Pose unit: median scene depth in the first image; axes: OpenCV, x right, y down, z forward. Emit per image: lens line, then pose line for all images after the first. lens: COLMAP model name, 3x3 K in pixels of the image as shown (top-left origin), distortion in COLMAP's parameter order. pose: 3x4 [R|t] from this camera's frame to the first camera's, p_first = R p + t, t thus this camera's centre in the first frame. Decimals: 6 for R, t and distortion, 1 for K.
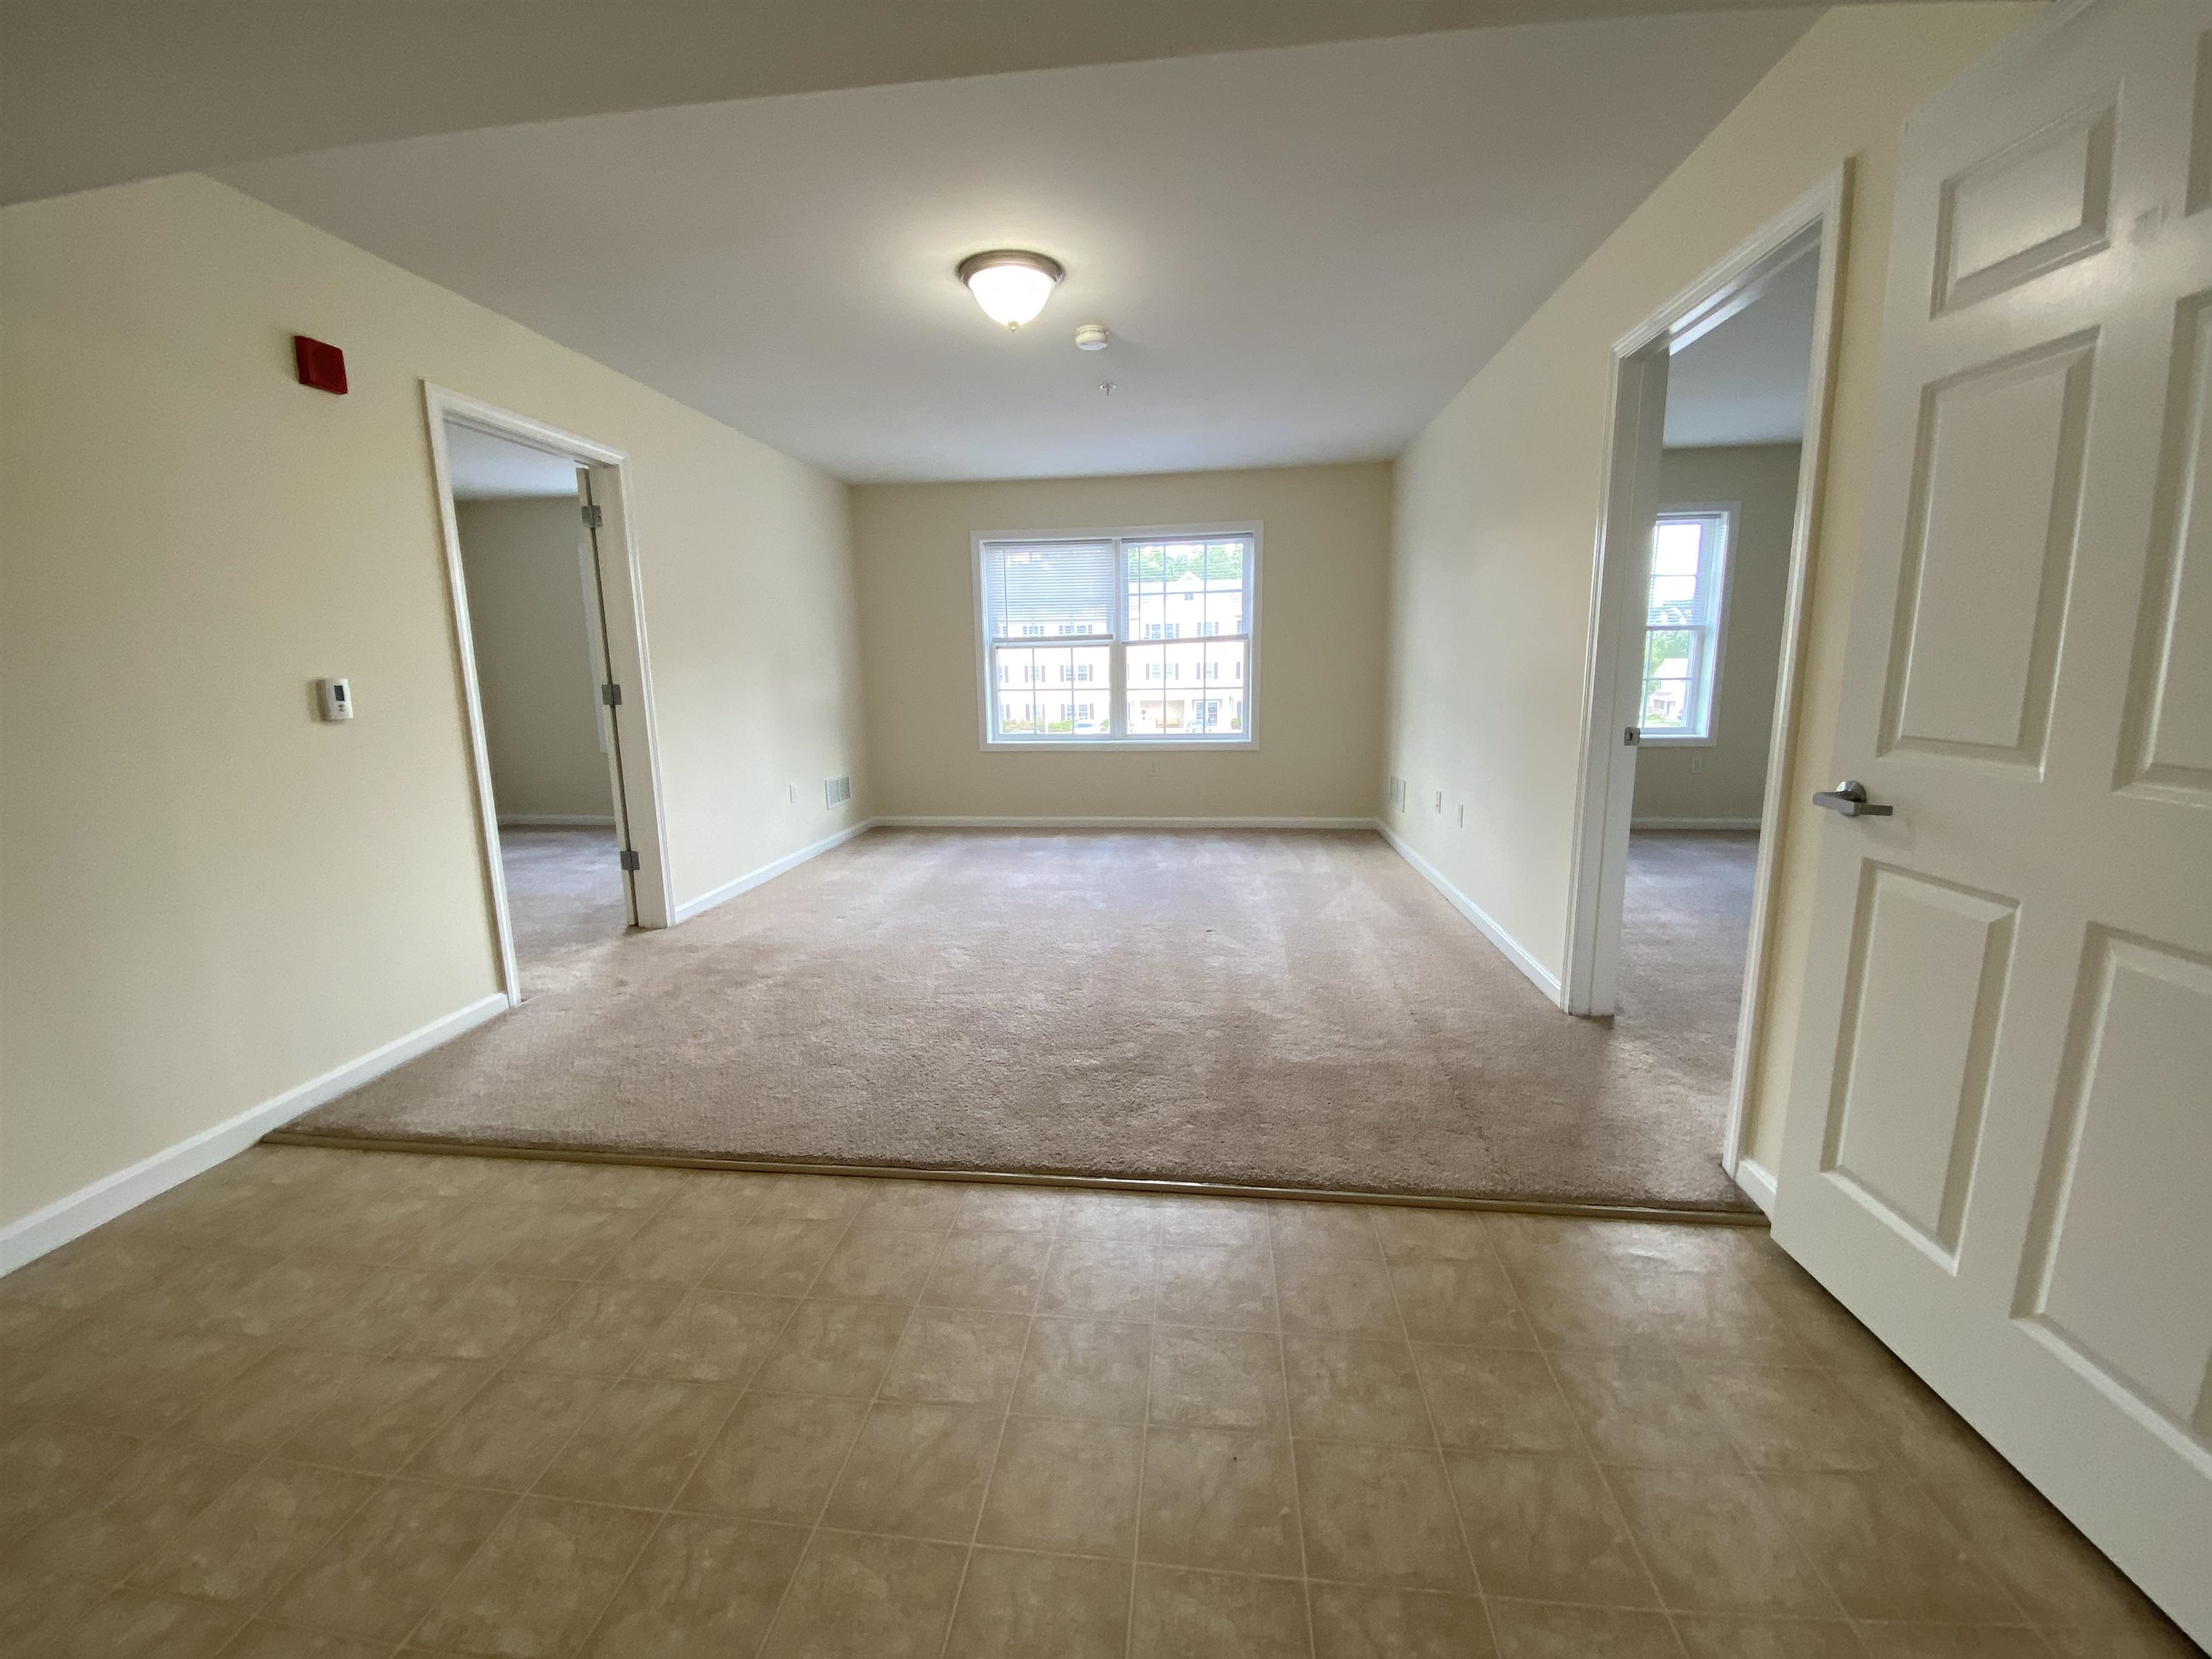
lens RADIAL K [[886.7, 0, 1088.9], [0, 886.7, 818.6], [0, 0, 1]] dist [0.014675, -0.024649]
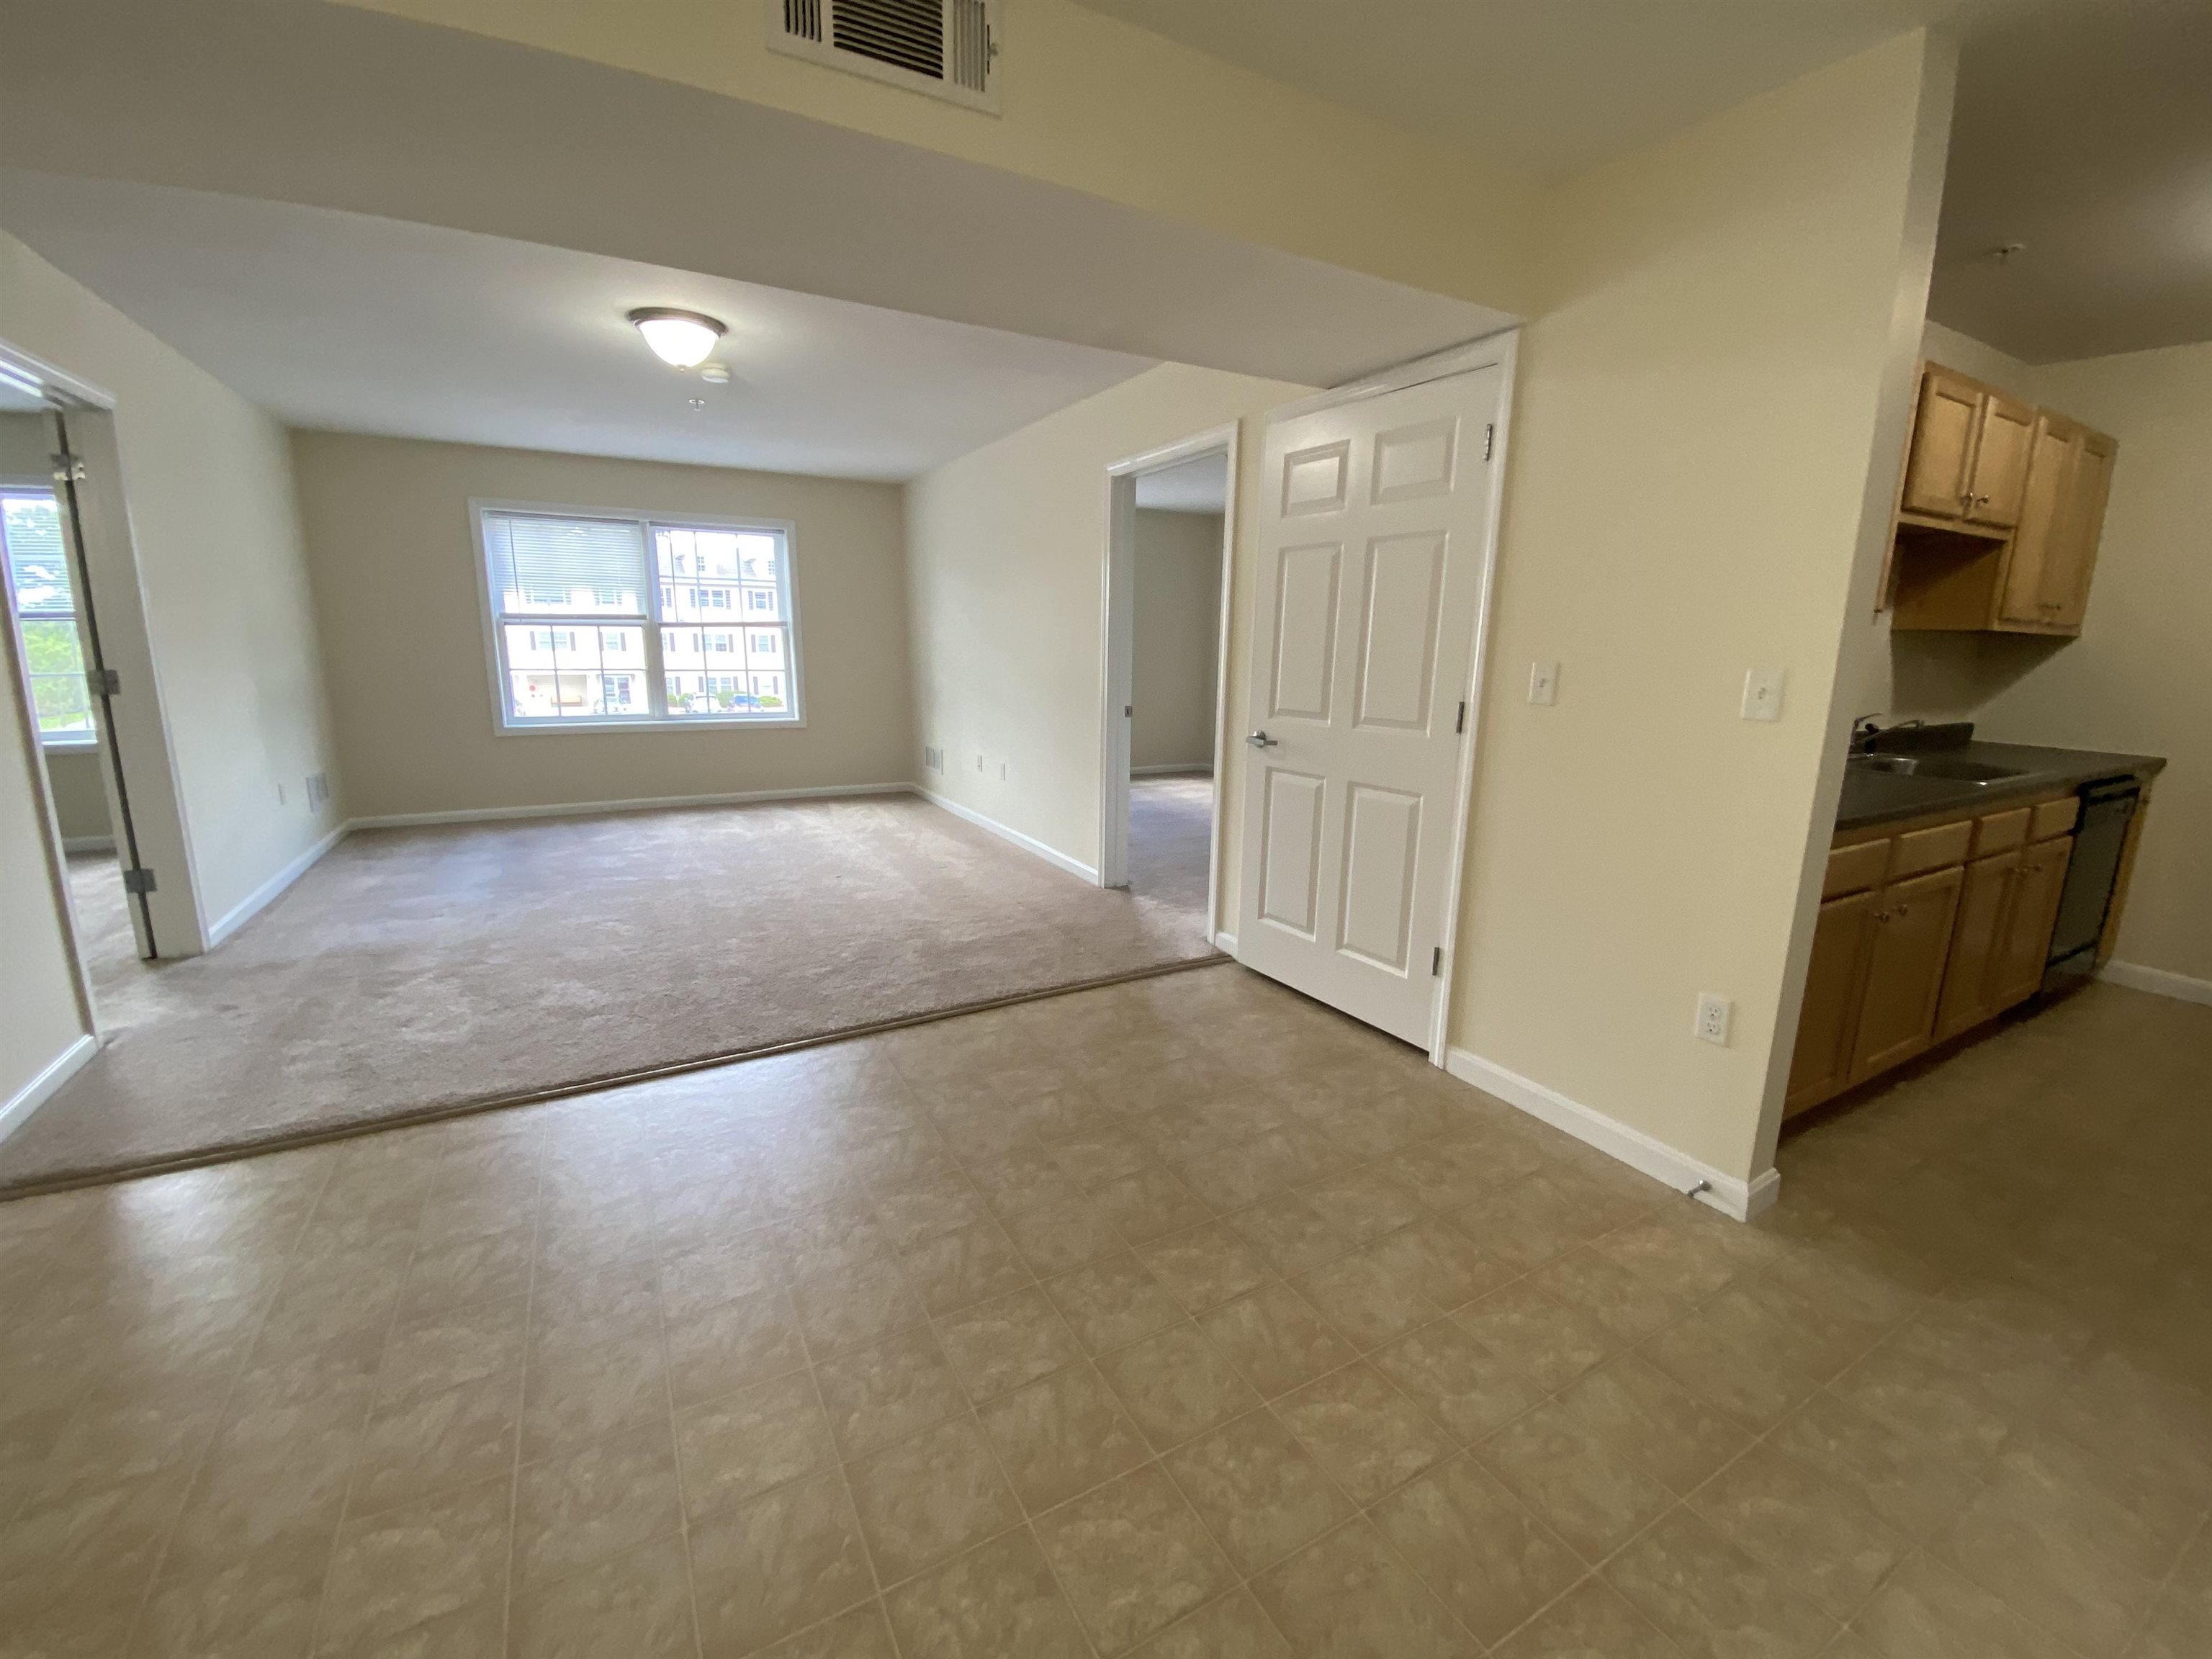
lens RADIAL K [[901.7, 0, 1106.0], [0, 901.7, 829.5], [0, 0, 1]] dist [-0.001947, -0.000506]
pose [[0.805175, -0.092611, 0.585762, -0.367974], [0.071843, 0.995689, 0.058669, 0.020750], [-0.588670, -0.005156, 0.808357, -0.271015]]
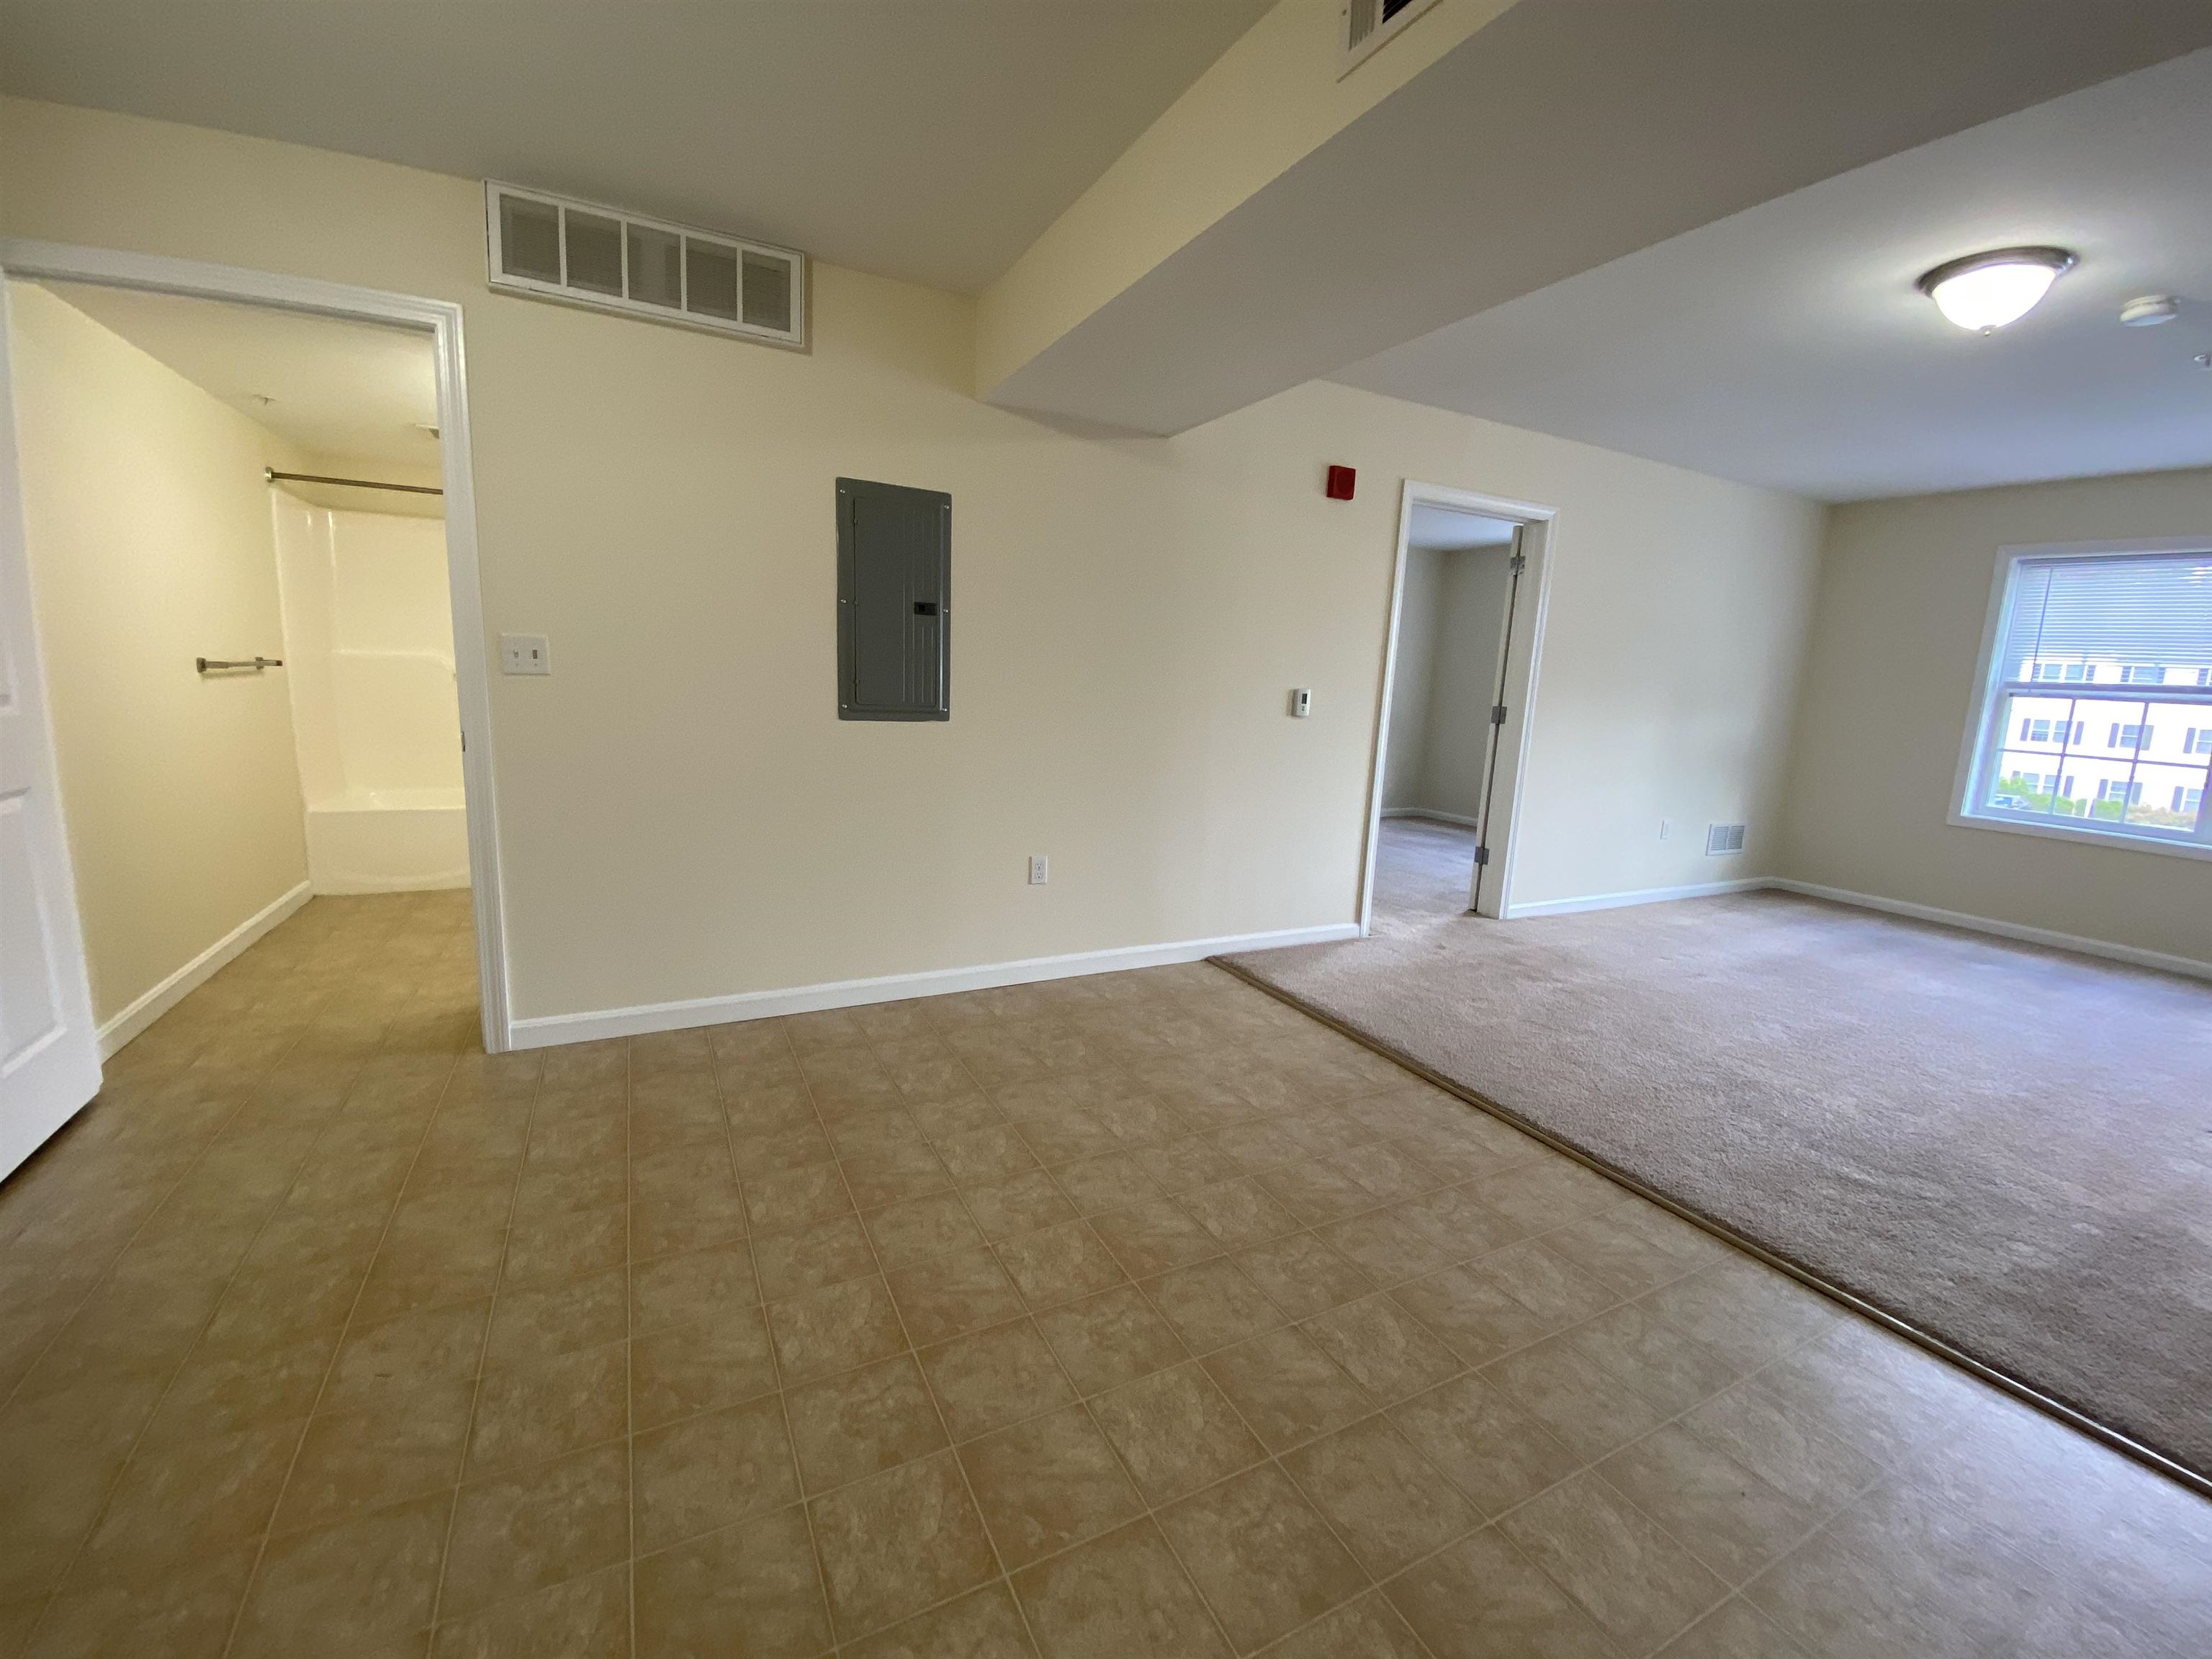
lens RADIAL K [[901.7, 0, 1106.0], [0, 901.7, 829.5], [0, 0, 1]] dist [-0.001947, -0.000506]
pose [[0.565391, 0.186018, -0.803574, 0.206143], [-0.196684, 0.976539, 0.087671, 0.008703], [0.801030, 0.108482, 0.588713, -0.138465]]
